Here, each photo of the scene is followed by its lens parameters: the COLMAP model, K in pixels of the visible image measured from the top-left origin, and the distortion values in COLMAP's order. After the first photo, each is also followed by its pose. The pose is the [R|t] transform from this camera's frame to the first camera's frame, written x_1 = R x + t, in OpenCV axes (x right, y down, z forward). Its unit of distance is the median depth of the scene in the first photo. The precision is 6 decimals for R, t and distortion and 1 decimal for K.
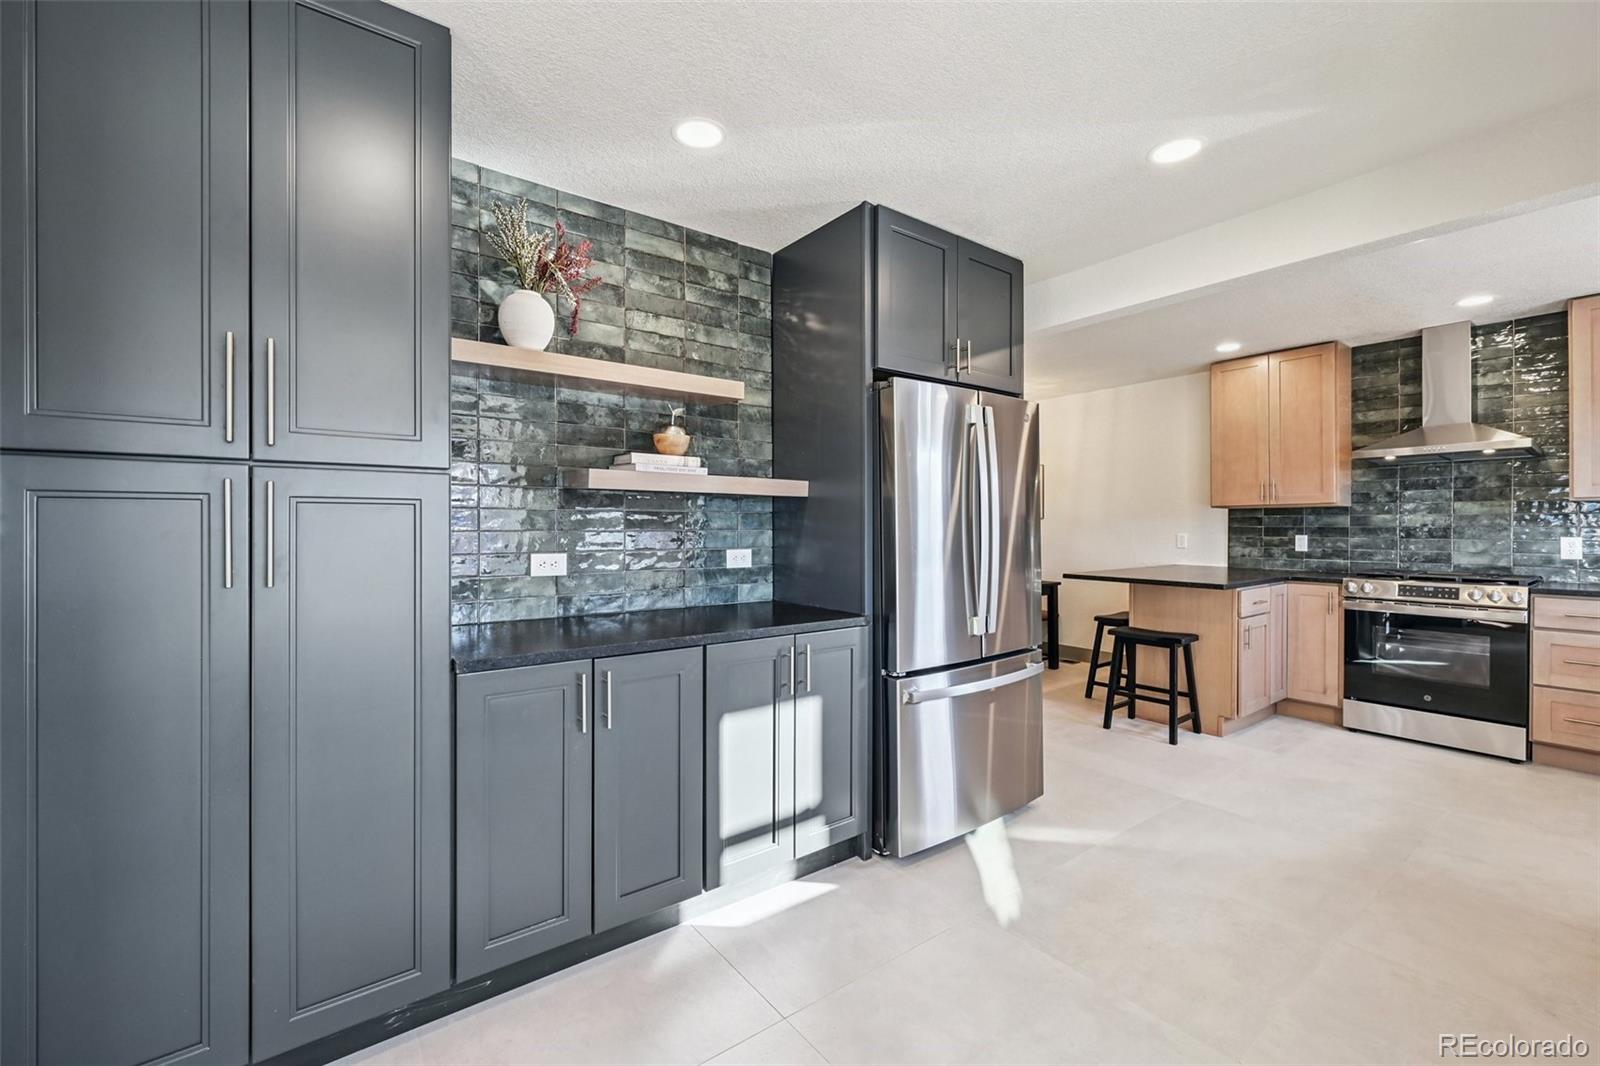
lens RADIAL K [[660.3, 0, 801.1], [0, 660.3, 530.3], [0, 0, 1]] dist [-0.004347, -0.000449]
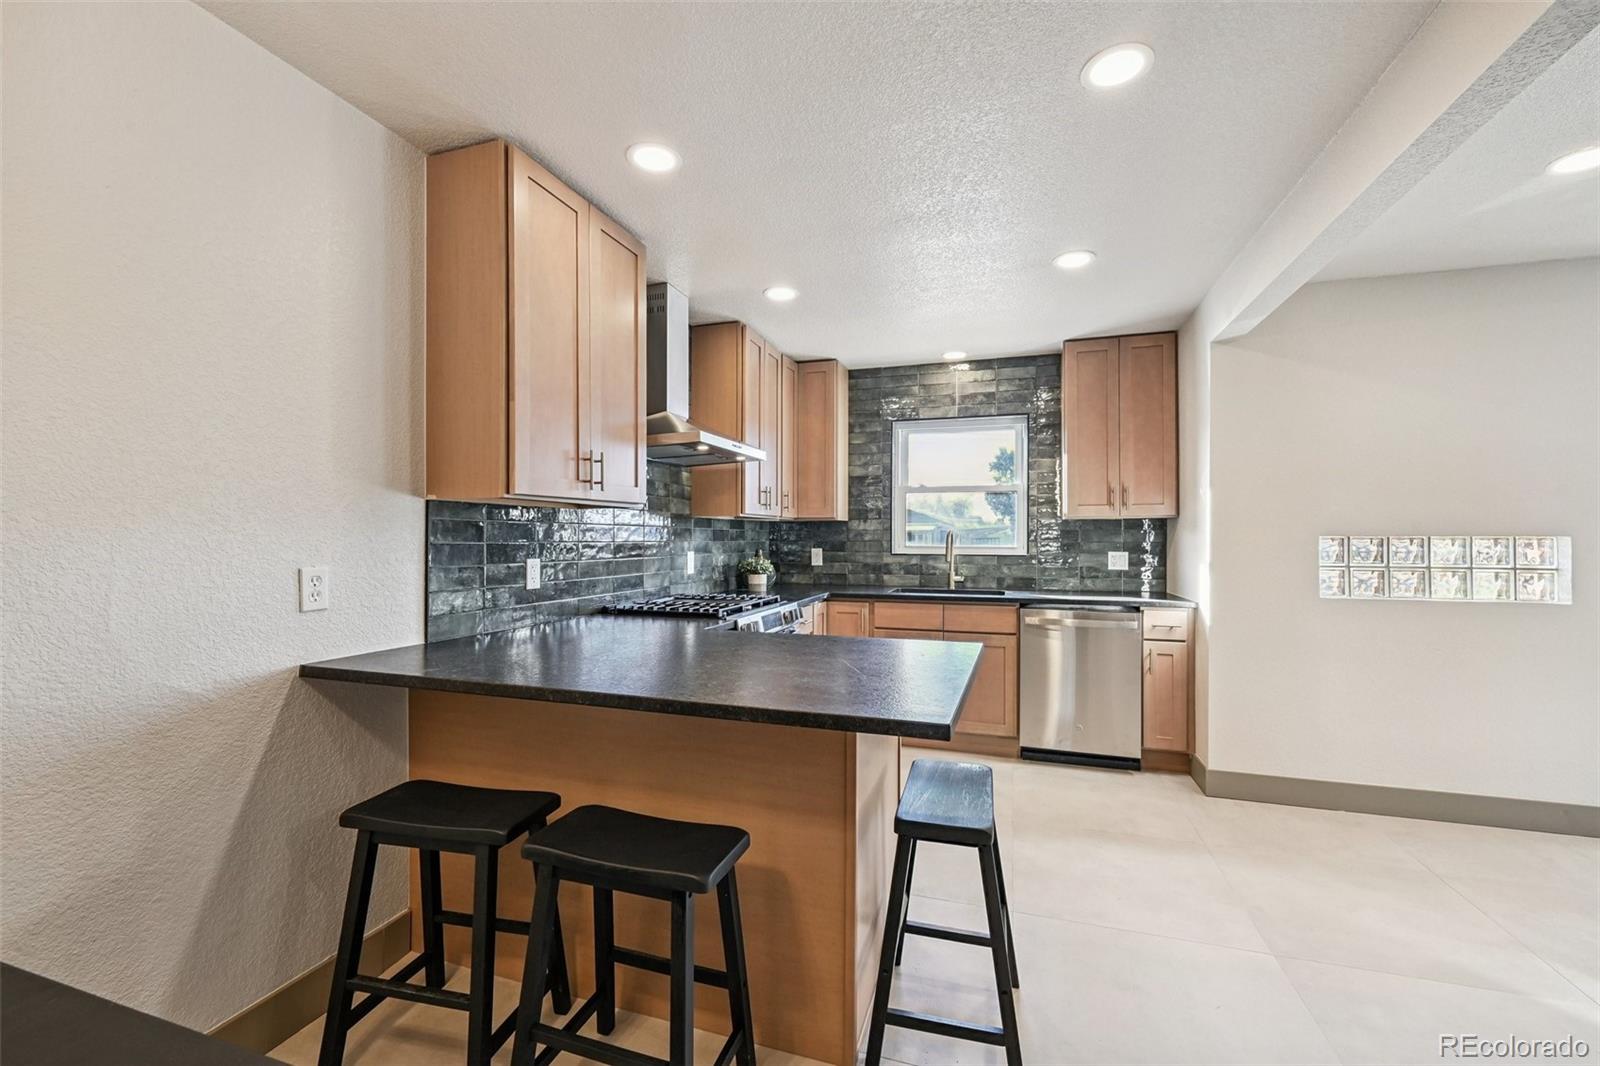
lens RADIAL K [[660.3, 0, 801.1], [0, 660.3, 530.3], [0, 0, 1]] dist [-0.004347, -0.000449]
pose [[-0.580744, 0.009591, 0.814030, 0.228878], [0.004655, 0.999953, -0.008460, -0.011628], [-0.814073, -0.001124, -0.580762, 1.286604]]
